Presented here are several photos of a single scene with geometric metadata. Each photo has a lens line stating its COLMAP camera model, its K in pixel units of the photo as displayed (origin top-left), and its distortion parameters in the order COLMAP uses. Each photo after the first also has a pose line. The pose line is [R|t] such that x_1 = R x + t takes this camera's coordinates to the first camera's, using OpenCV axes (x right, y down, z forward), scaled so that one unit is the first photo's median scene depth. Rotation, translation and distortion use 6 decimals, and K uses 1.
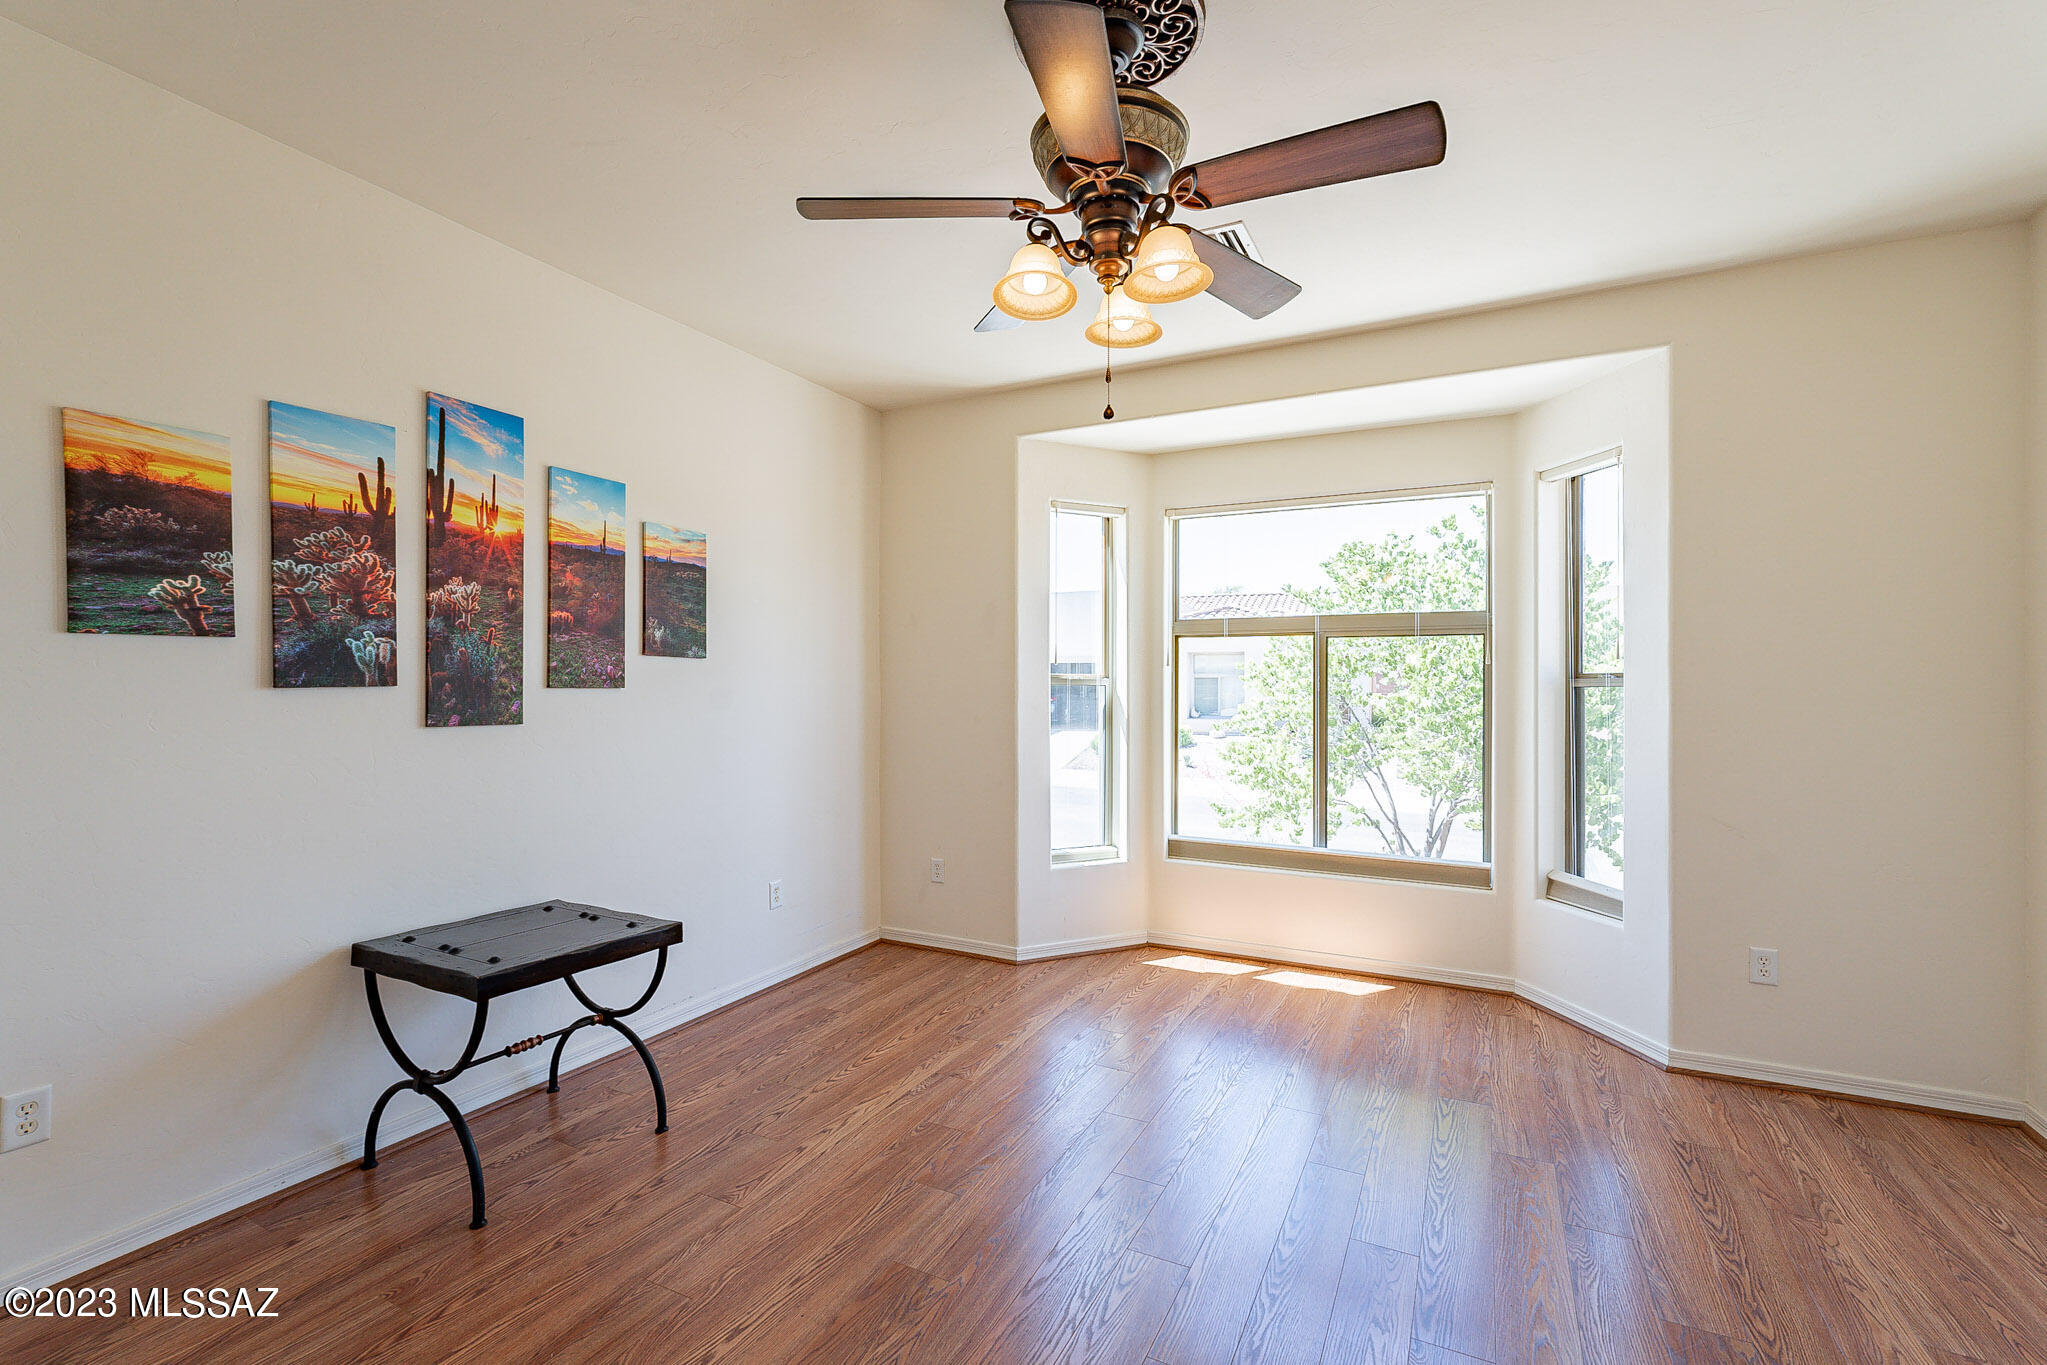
lens RADIAL K [[900.2, 0, 1029.9], [0, 900.2, 686.9], [0, 0, 1]] dist [-0.006558, 0.000521]
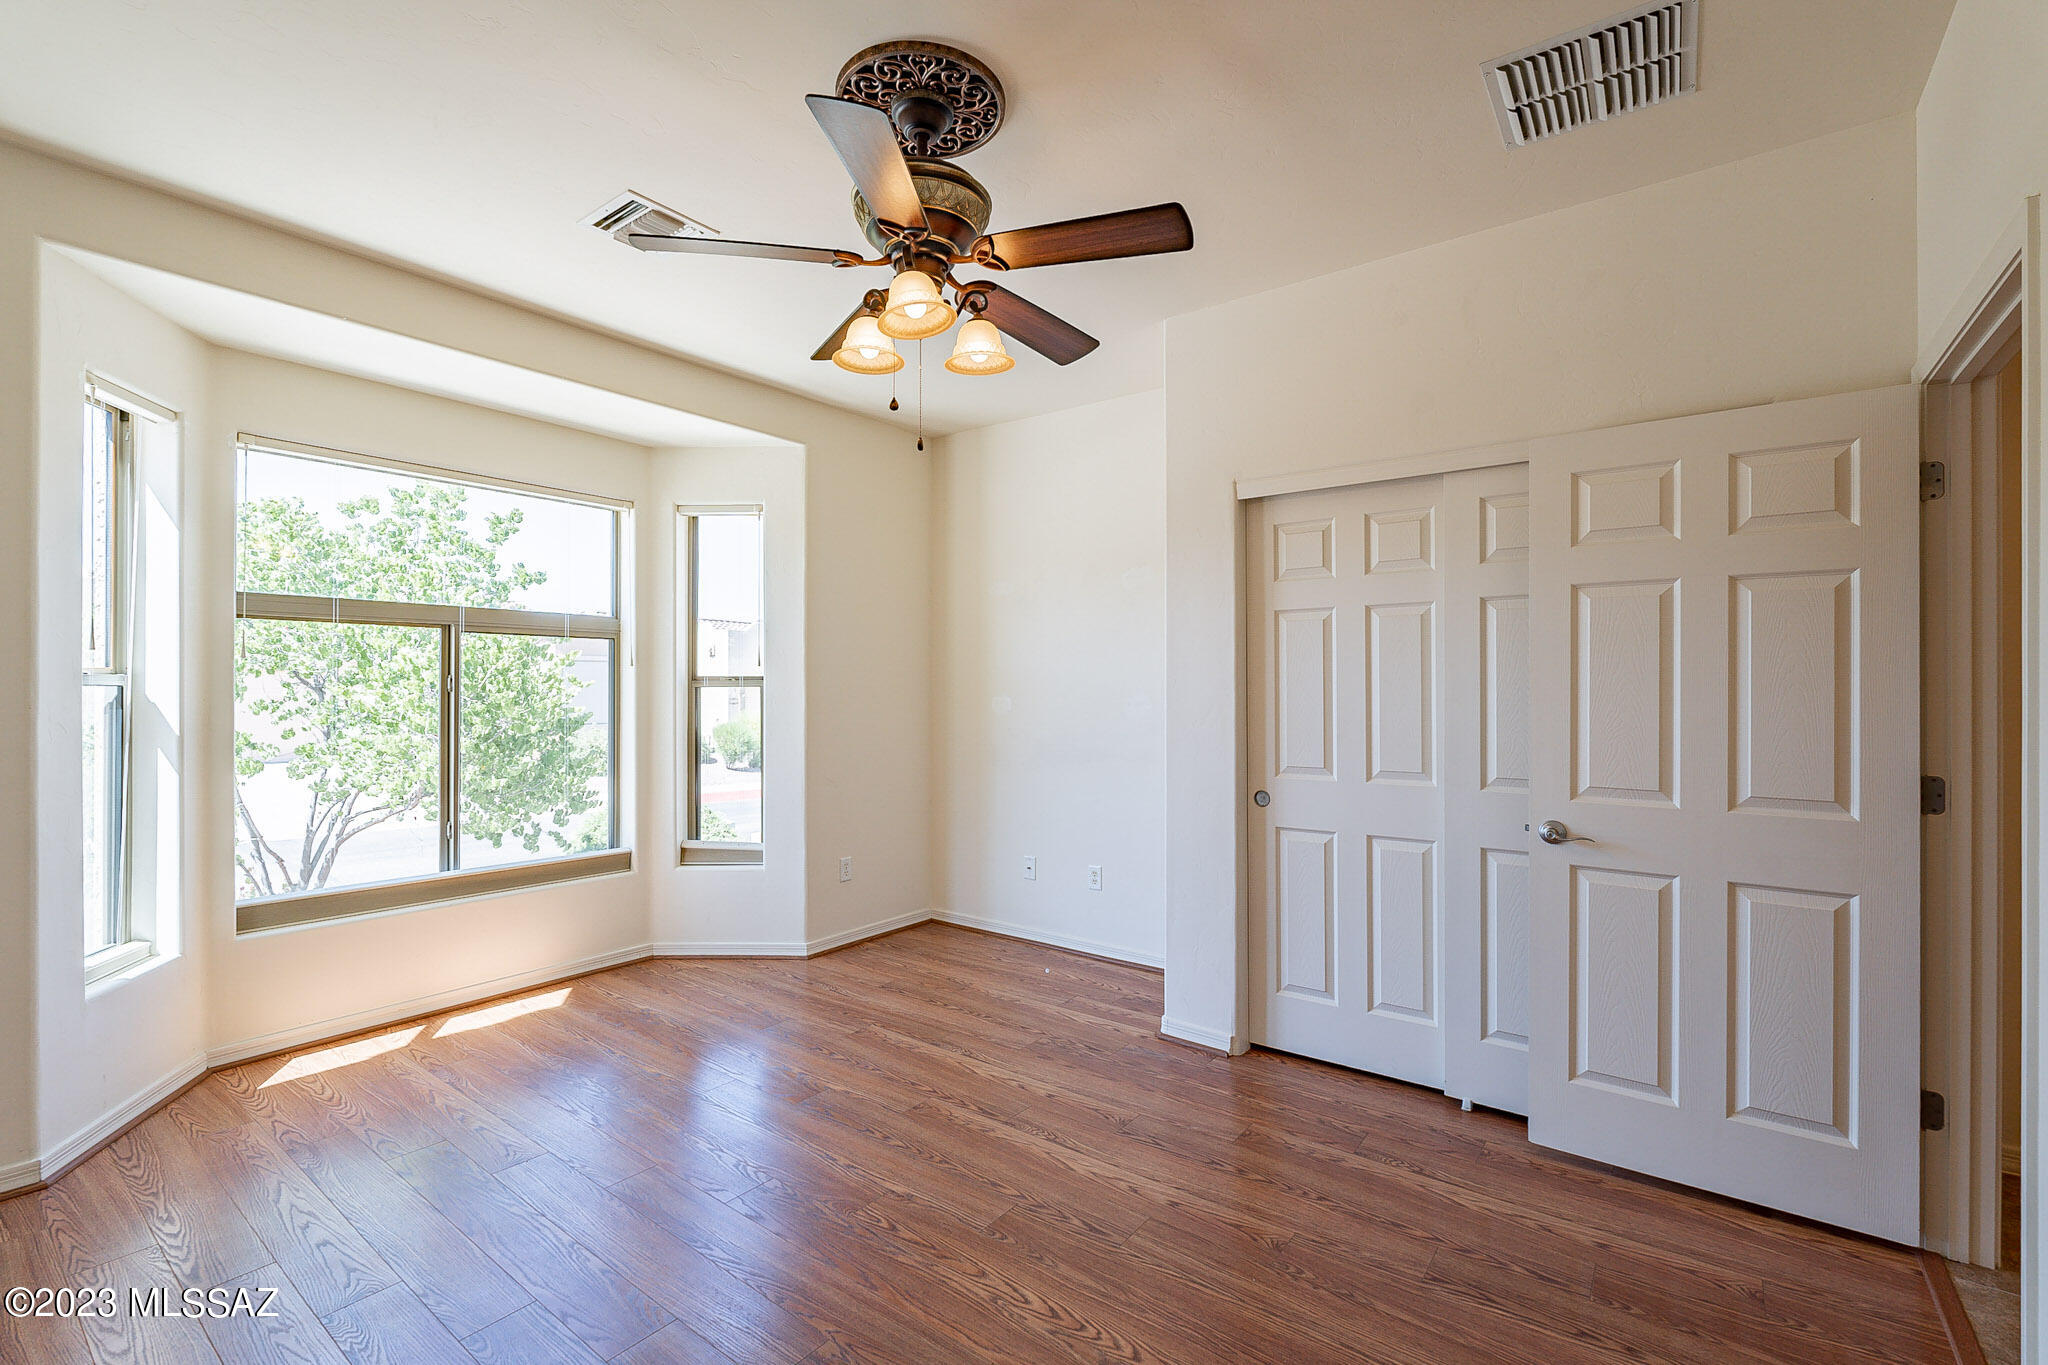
lens RADIAL K [[900.7, 0, 1018.1], [0, 900.7, 686.2], [0, 0, 1]] dist [-0.006558, 0.000521]
pose [[0.174484, -0.001595, 0.984659, -0.518641], [0.000328, 0.999999, 0.001562, -0.002799], [-0.984660, 0.000051, 0.174484, 0.353982]]
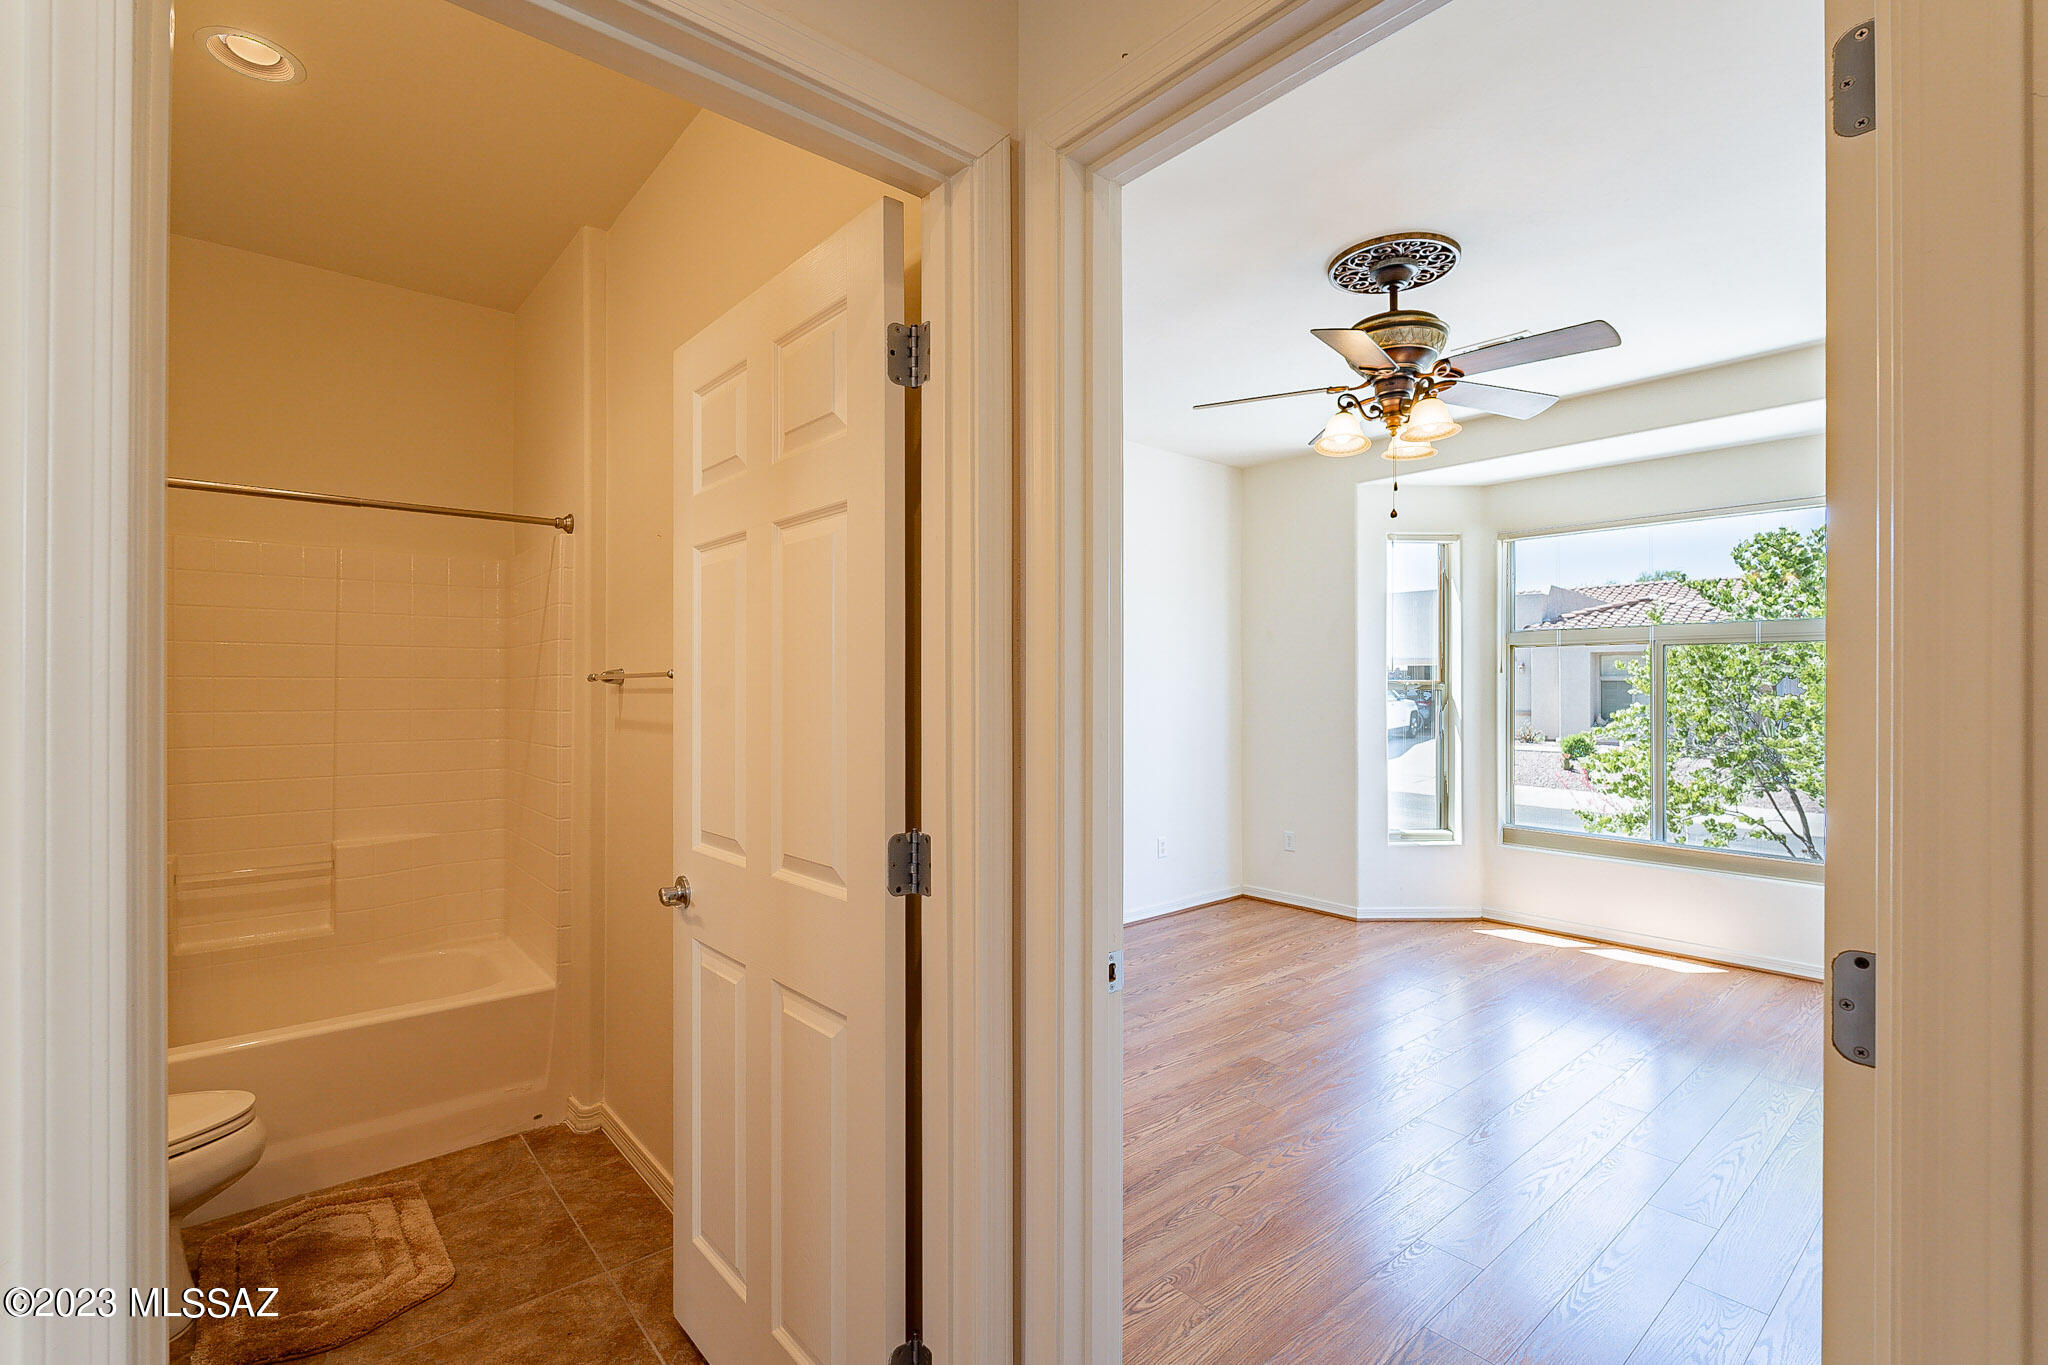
lens RADIAL K [[900.7, 0, 1013.9], [0, 900.7, 690.1], [0, 0, 1]] dist [-0.006558, 0.000521]
pose [[0.917149, -0.001589, -0.398541, 0.052169], [-0.000136, 0.999991, -0.004298, 0.003248], [0.398544, 0.003996, 0.917140, -0.340928]]
